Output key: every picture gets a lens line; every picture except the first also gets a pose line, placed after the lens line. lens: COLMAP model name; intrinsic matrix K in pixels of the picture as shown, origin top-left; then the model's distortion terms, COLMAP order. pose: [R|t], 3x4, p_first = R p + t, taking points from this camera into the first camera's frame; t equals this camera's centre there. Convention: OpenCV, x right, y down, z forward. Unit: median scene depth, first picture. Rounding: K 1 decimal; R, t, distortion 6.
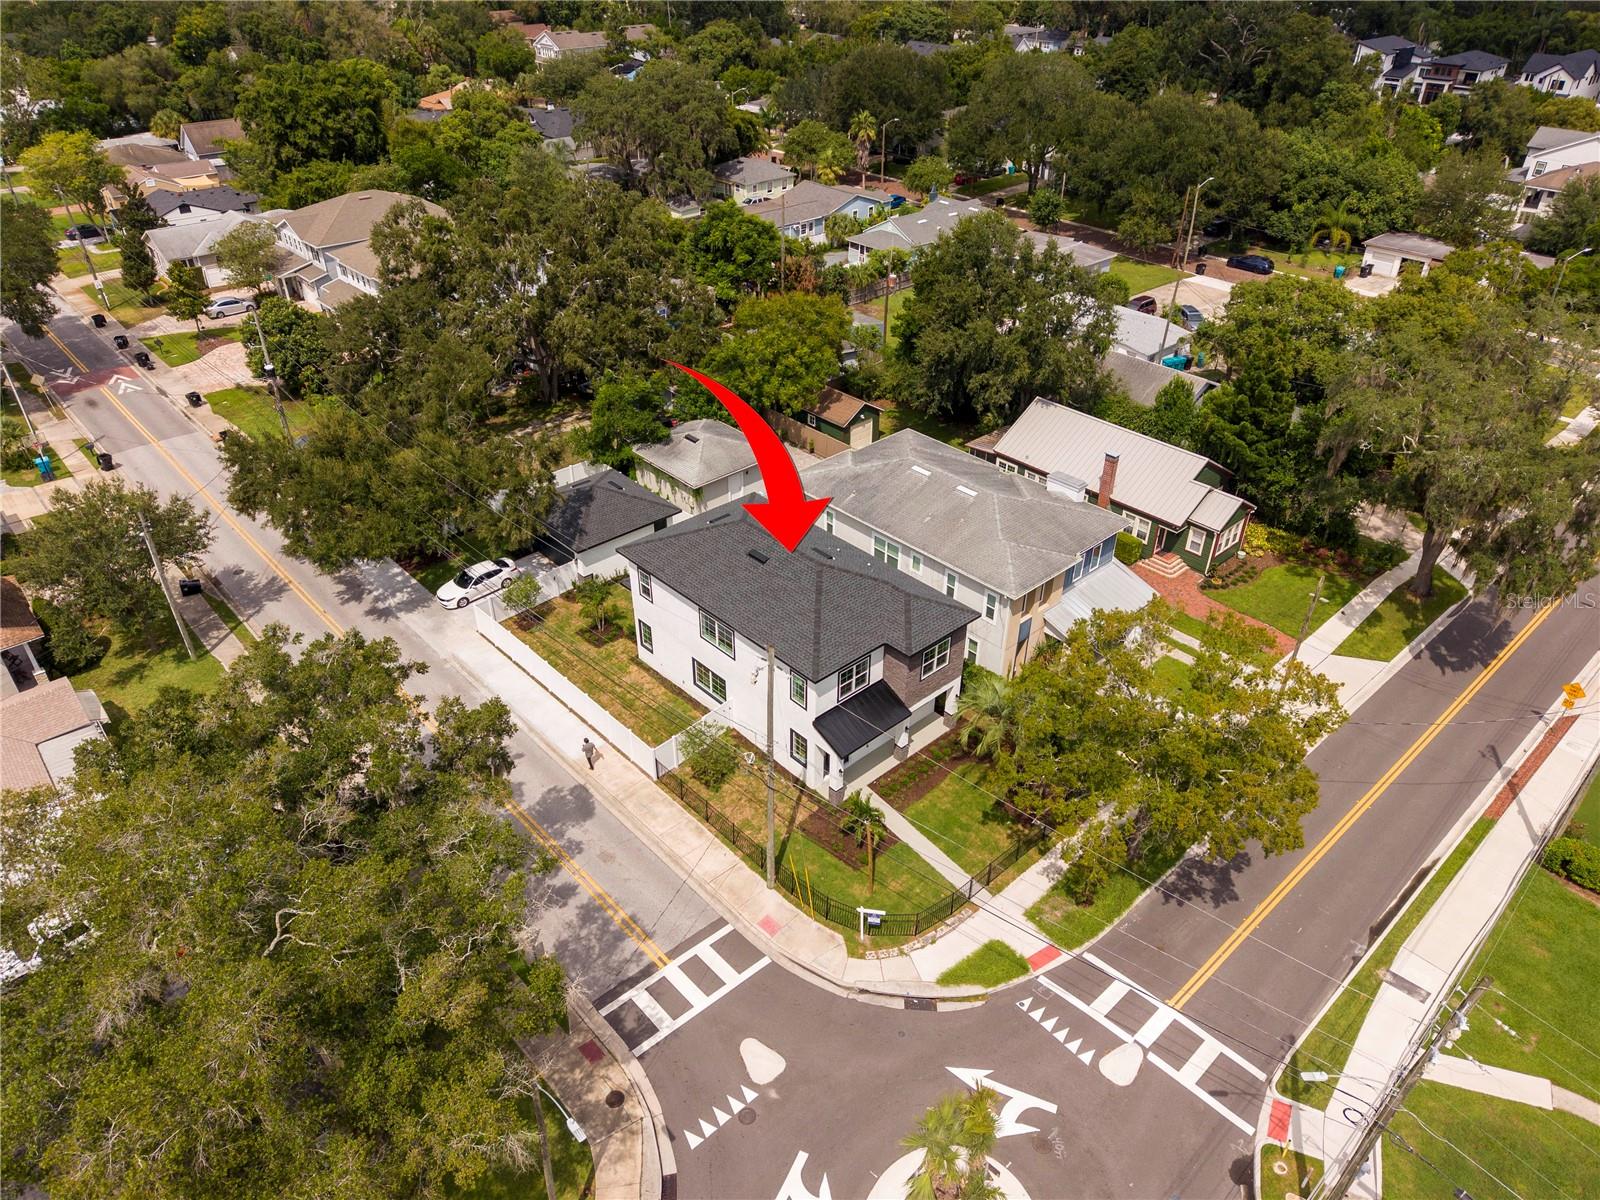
lens RADIAL K [[1069.1, 0, 800.0], [0, 1069.1, 600.0], [0, 0, 1]] dist [0.009587, -0.007765]
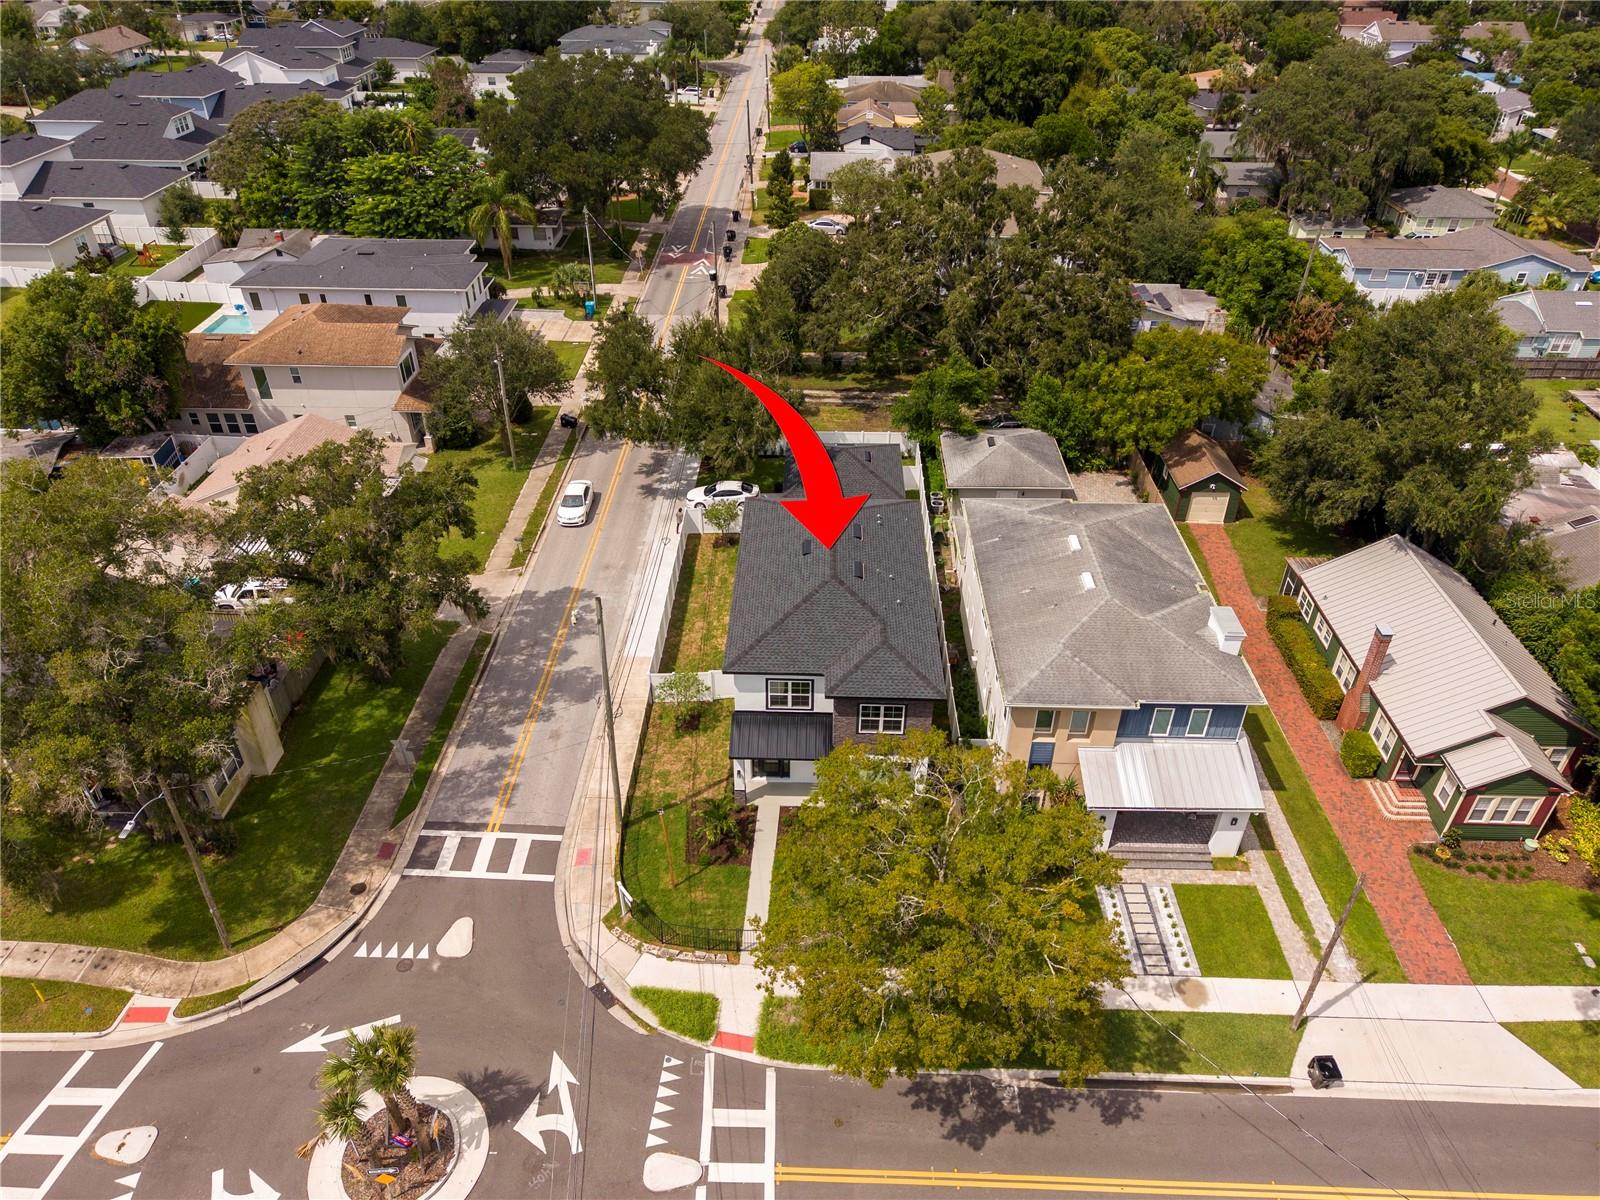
lens RADIAL K [[1069.1, 0, 800.0], [0, 1069.1, 600.0], [0, 0, 1]] dist [0.009587, -0.007765]
pose [[0.719815, 0.397116, -0.569355, 0.630982], [-0.386080, 0.910666, 0.147068, -0.164233], [0.576895, 0.113955, 0.808830, 0.246524]]
